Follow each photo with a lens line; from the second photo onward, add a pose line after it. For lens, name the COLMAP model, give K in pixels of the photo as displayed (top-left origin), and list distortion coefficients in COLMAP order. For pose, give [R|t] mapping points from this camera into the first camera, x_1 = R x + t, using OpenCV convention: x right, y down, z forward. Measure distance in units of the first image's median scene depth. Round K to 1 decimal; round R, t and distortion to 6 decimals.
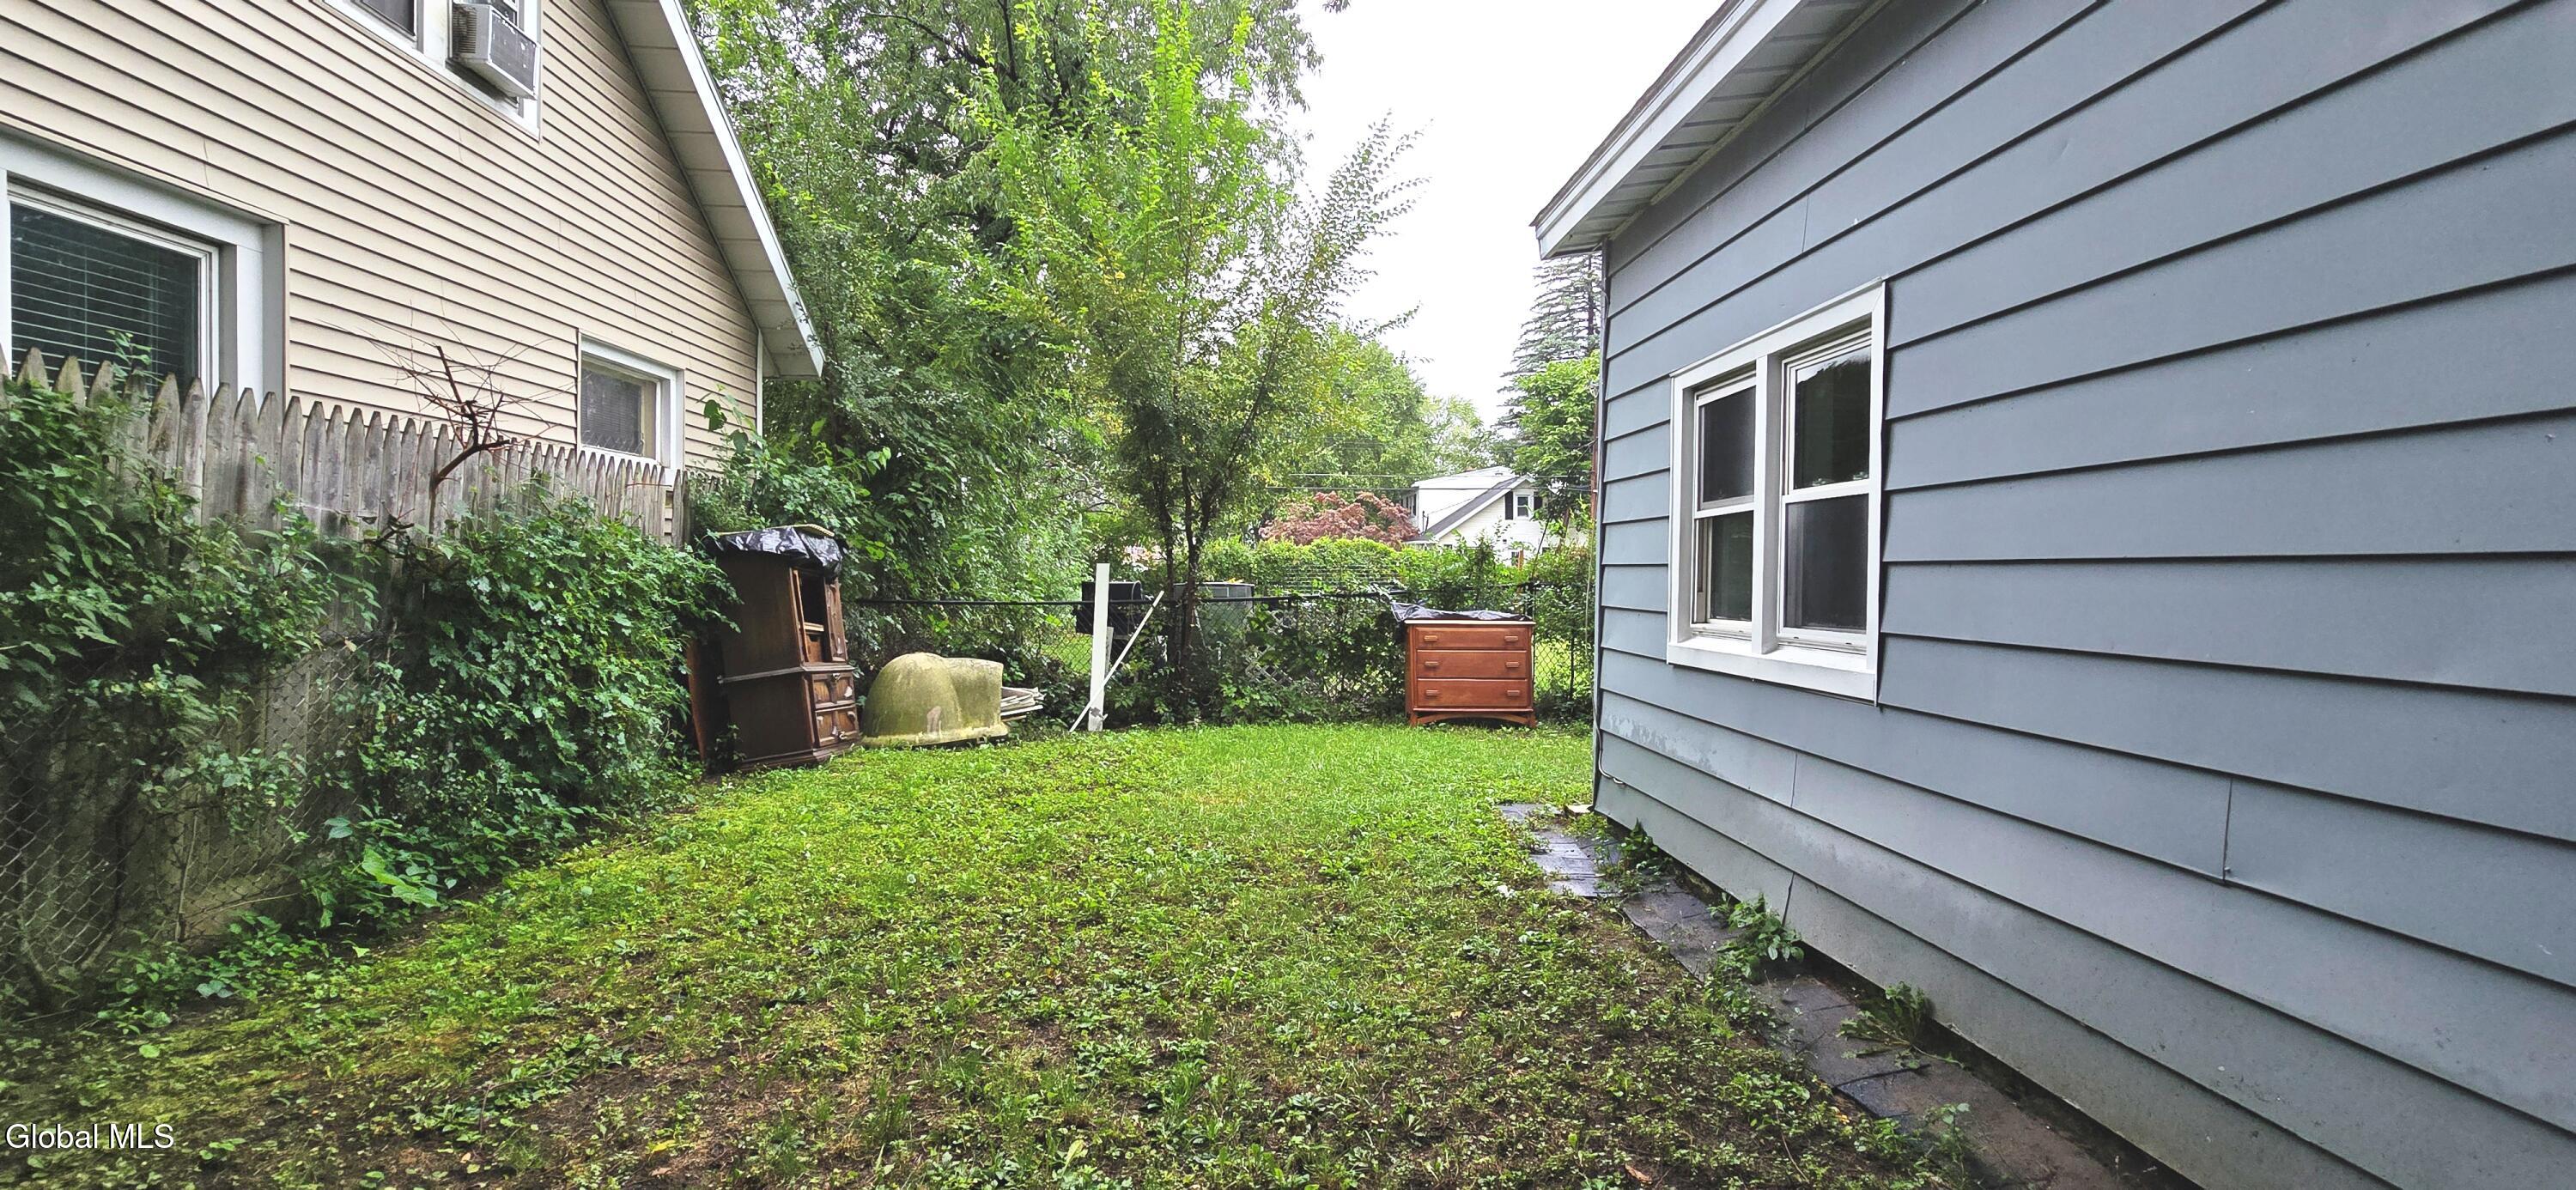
lens RADIAL K [[1052.4, 0, 1274.8], [0, 1052.4, 593.2], [0, 0, 1]] dist [-0.003949, 0.001874]
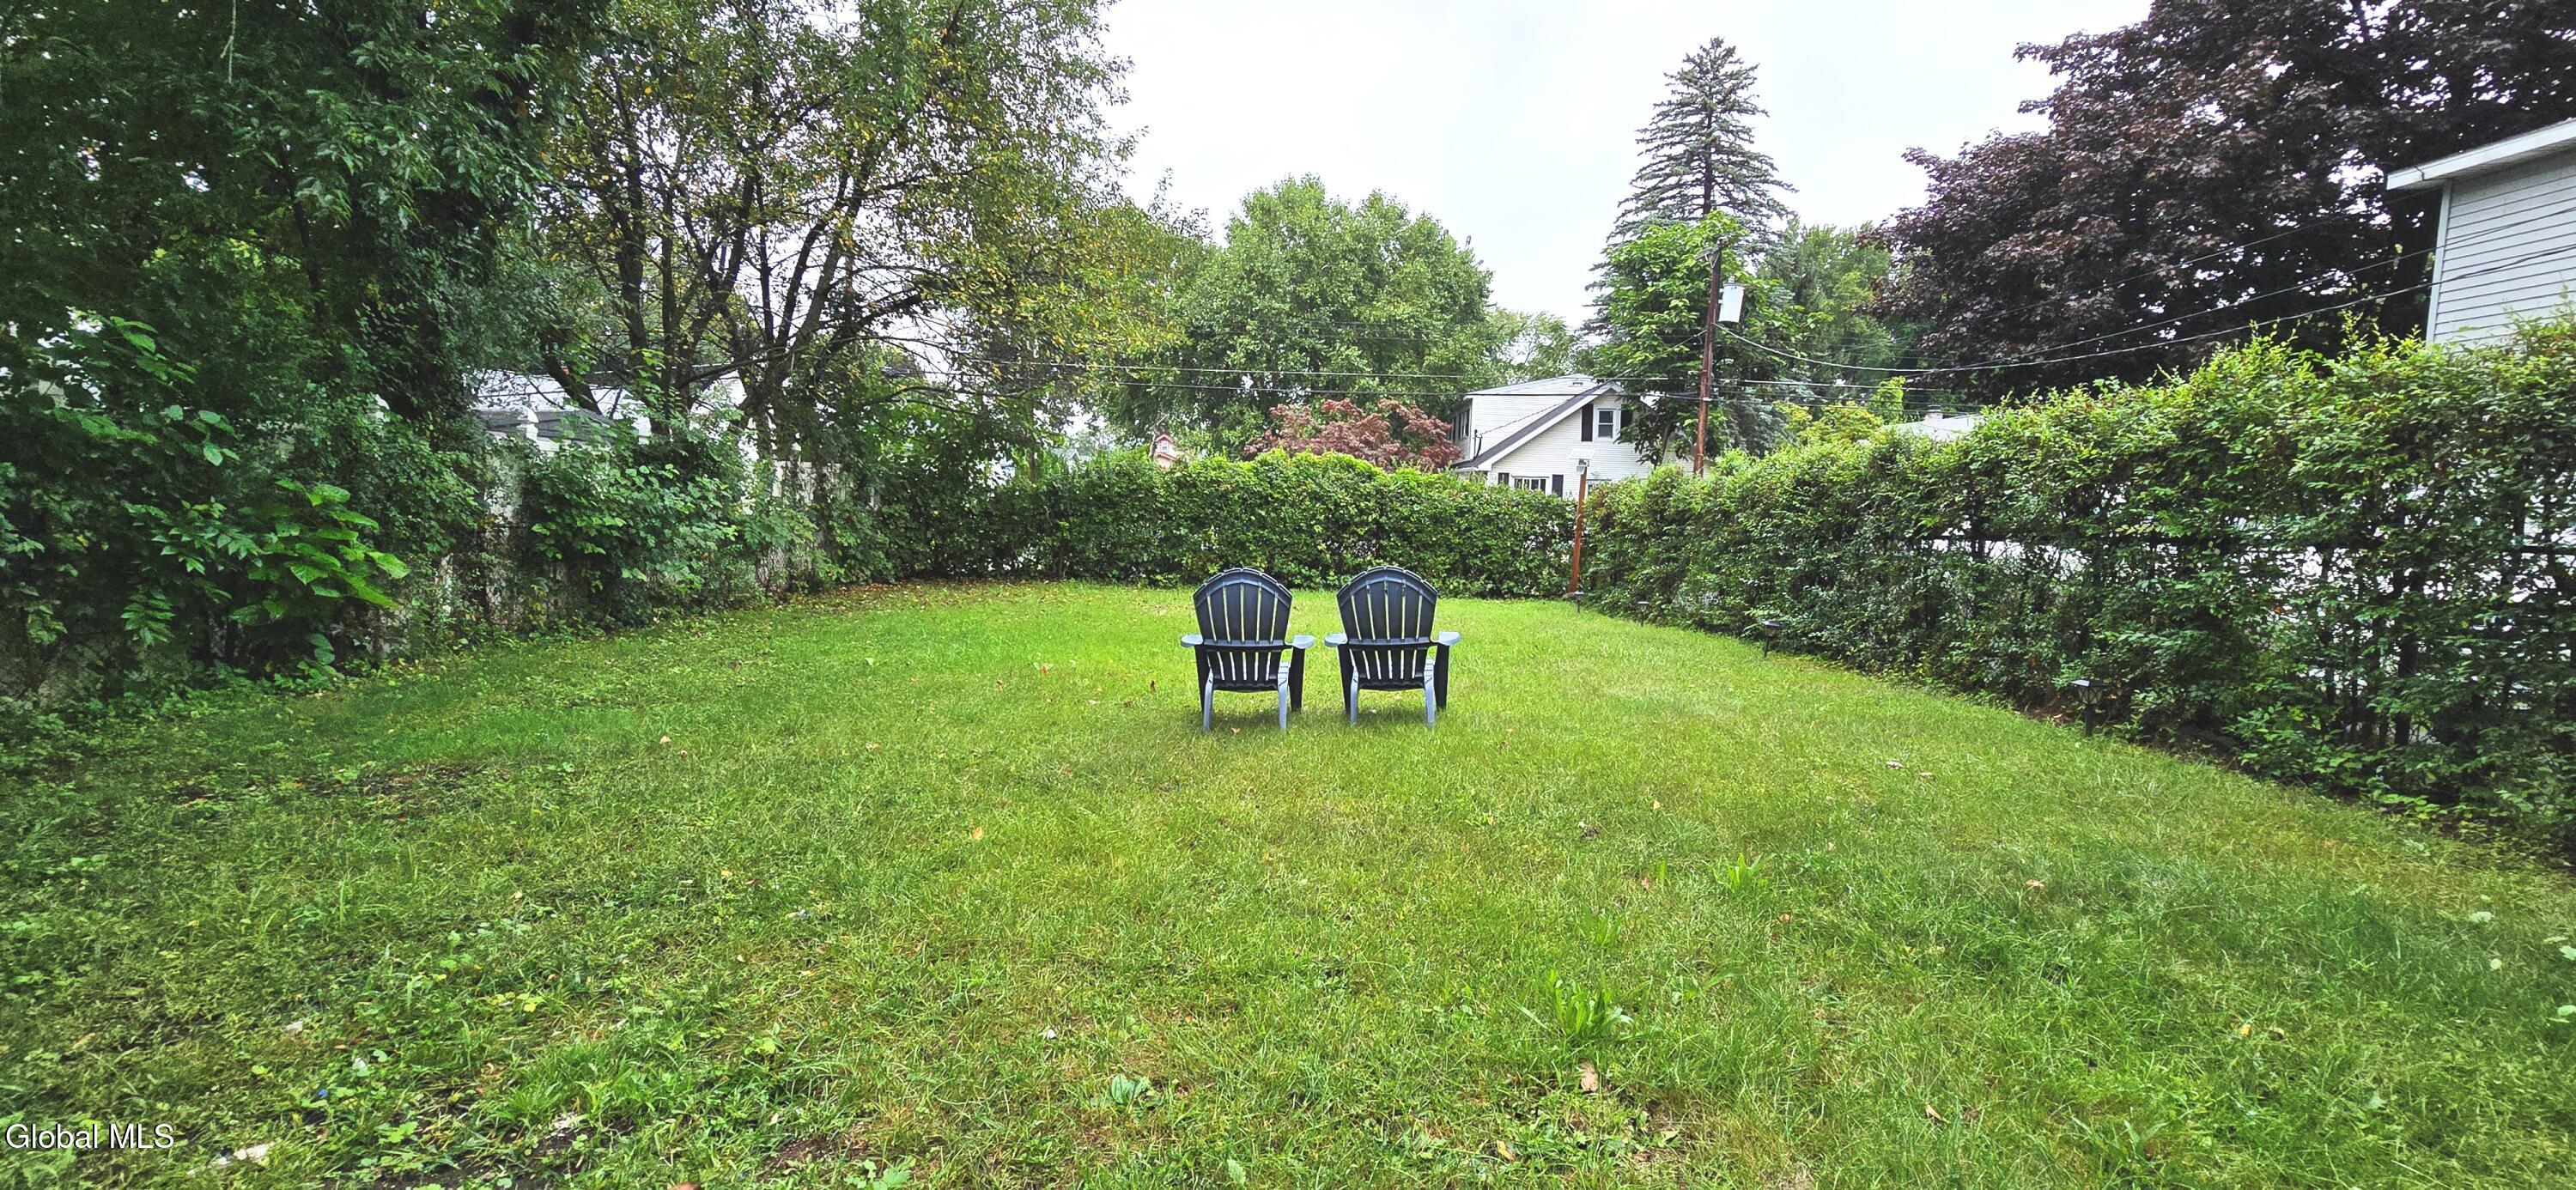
lens RADIAL K [[1052.4, 0, 1277.5], [0, 1052.4, 582.8], [0, 0, 1]] dist [-0.003949, 0.001874]
pose [[0.996328, 0.027164, -0.081190, 0.060763], [-0.022976, 0.998379, 0.052078, -0.002813], [0.082473, -0.050022, 0.995337, 0.207469]]
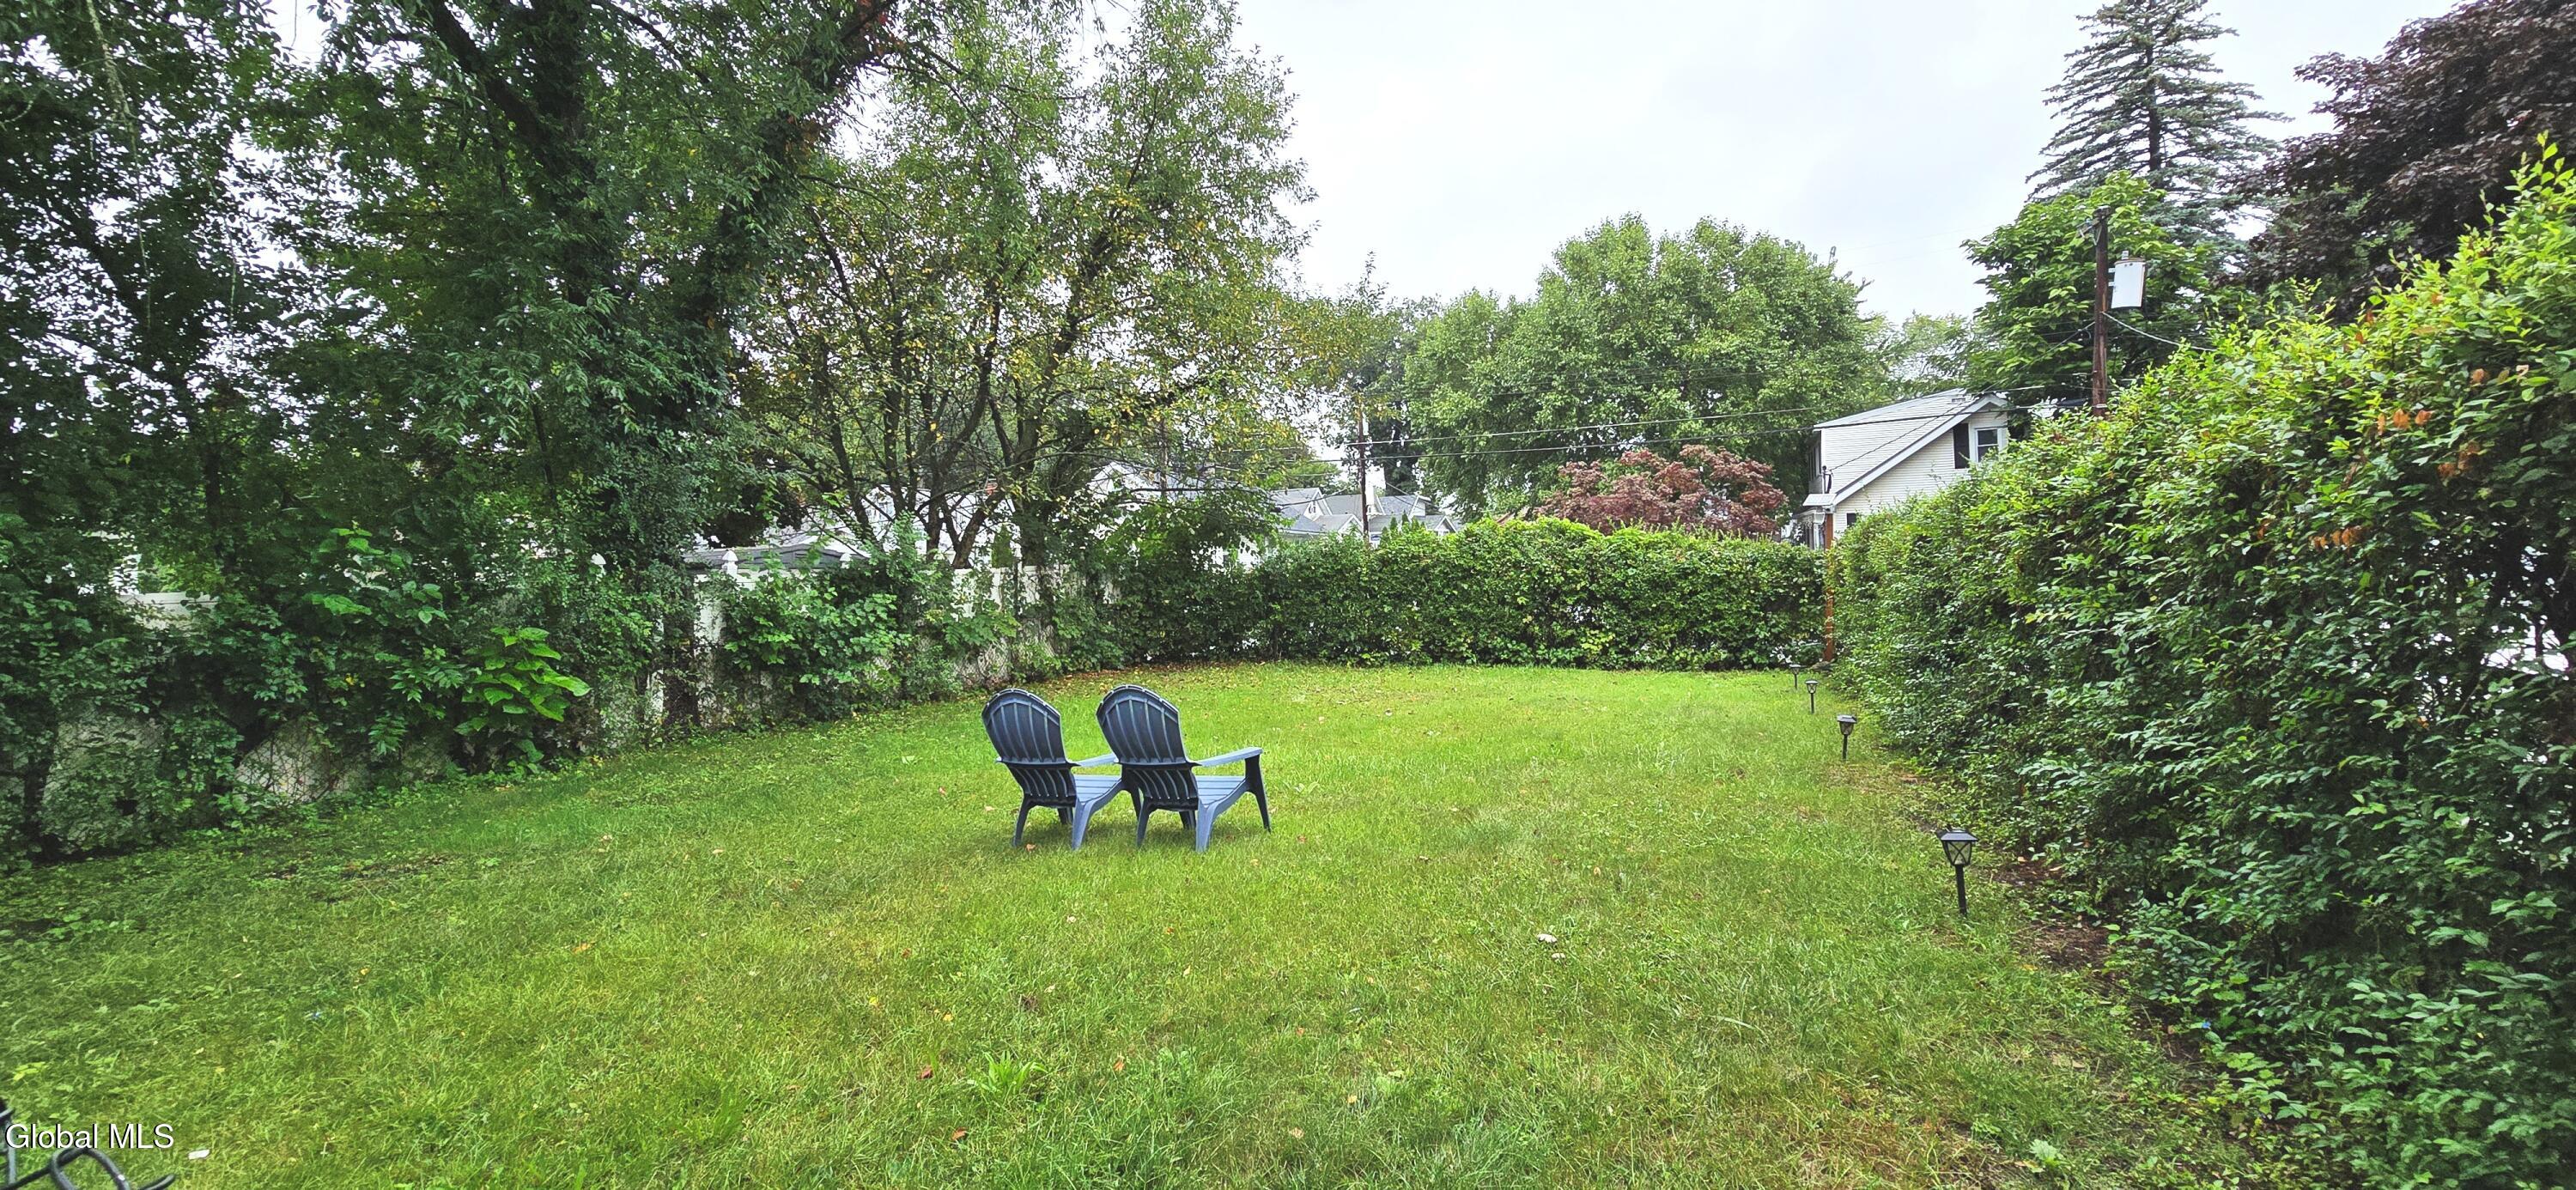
lens RADIAL K [[1052.4, 0, 1282.7], [0, 1052.4, 580.1], [0, 0, 1]] dist [-0.003949, 0.001874]
pose [[0.892717, -0.031012, -0.449549, 0.129397], [0.030137, 0.999504, -0.009104, -0.008621], [0.449608, -0.005421, 0.893210, 0.230200]]
